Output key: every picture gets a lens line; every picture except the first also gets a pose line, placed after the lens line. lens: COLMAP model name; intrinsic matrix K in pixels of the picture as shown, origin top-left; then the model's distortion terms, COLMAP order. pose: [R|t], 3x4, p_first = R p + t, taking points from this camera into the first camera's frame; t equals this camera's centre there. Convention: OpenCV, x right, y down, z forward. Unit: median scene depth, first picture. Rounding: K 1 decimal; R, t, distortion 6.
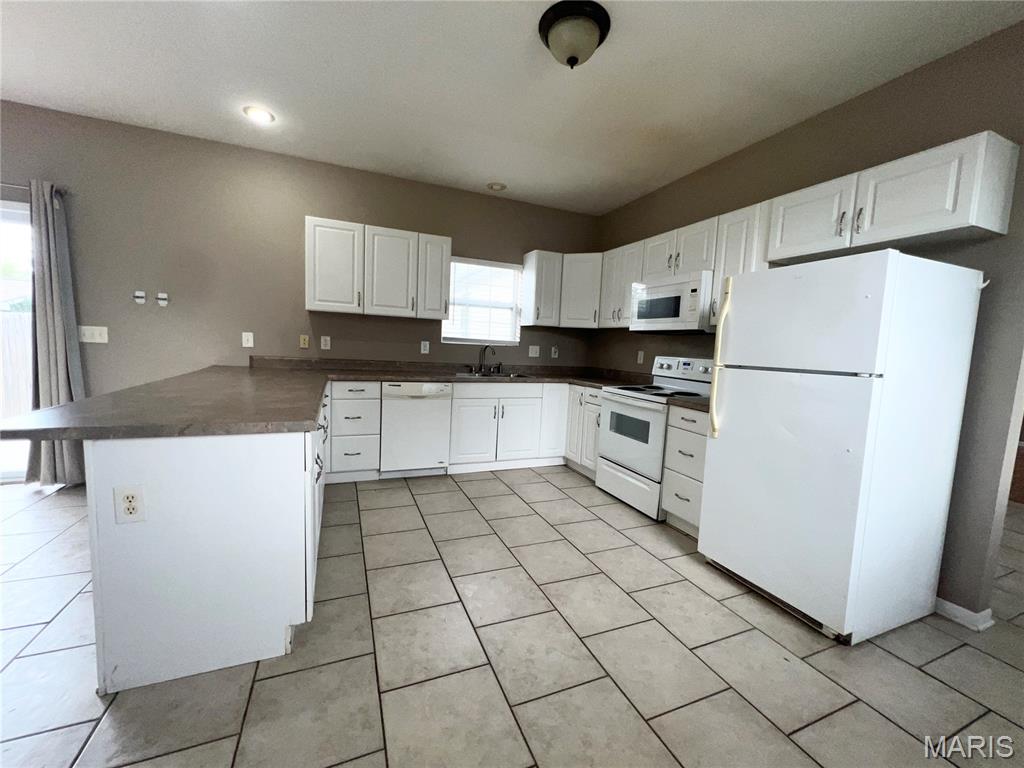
lens RADIAL K [[408.7, 0, 513.3], [0, 408.7, 386.1], [0, 0, 1]] dist [0.001252, 0.000358]
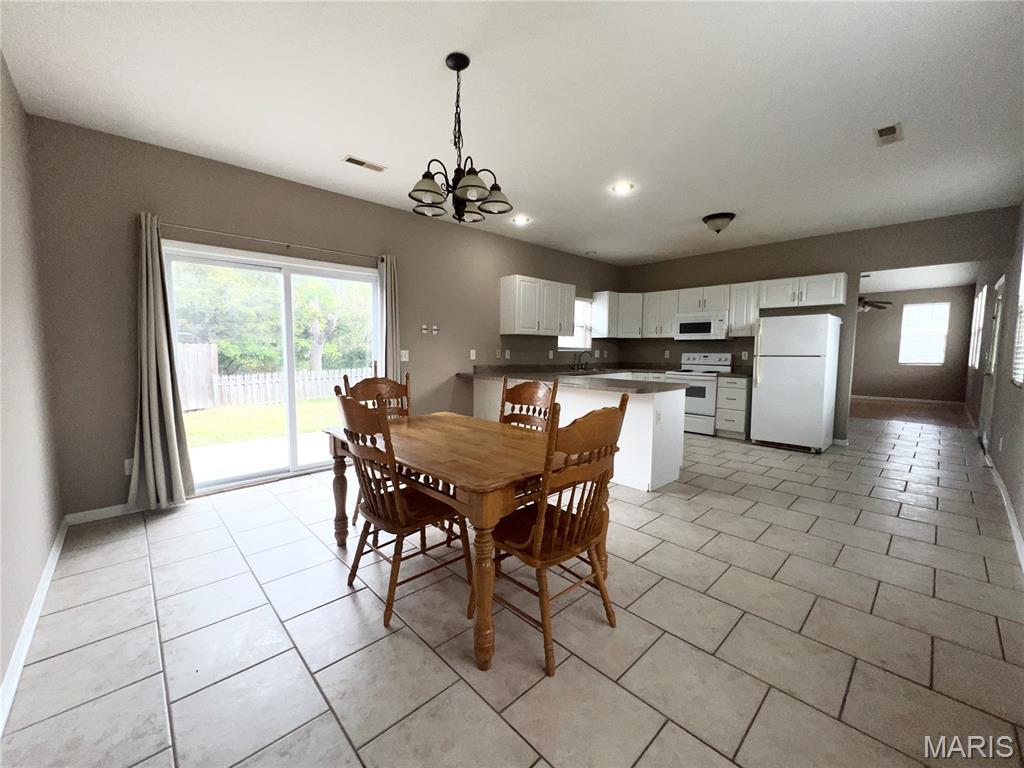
lens RADIAL K [[408.8, 0, 513.1], [0, 408.8, 384.7], [0, 0, 1]] dist [-0.001937, 0.000251]
pose [[0.933924, -0.072479, 0.350046, -1.043506], [0.074662, 0.997182, 0.007276, -0.004016], [-0.349587, 0.019340, 0.936704, -0.445812]]
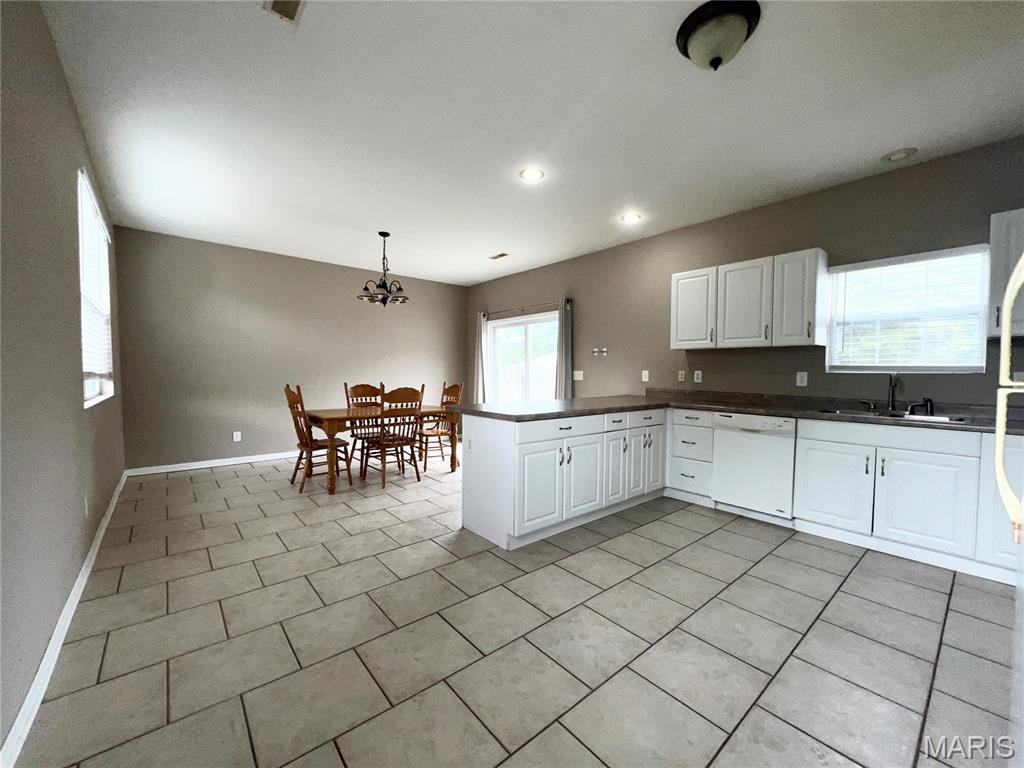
lens RADIAL K [[408.7, 0, 513.3], [0, 408.7, 386.1], [0, 0, 1]] dist [0.001252, 0.000358]
pose [[0.299488, -0.010913, -0.954038, 0.496434], [-0.092012, 0.994943, -0.040265, 0.013183], [0.949653, 0.099842, 0.296969, 0.196785]]
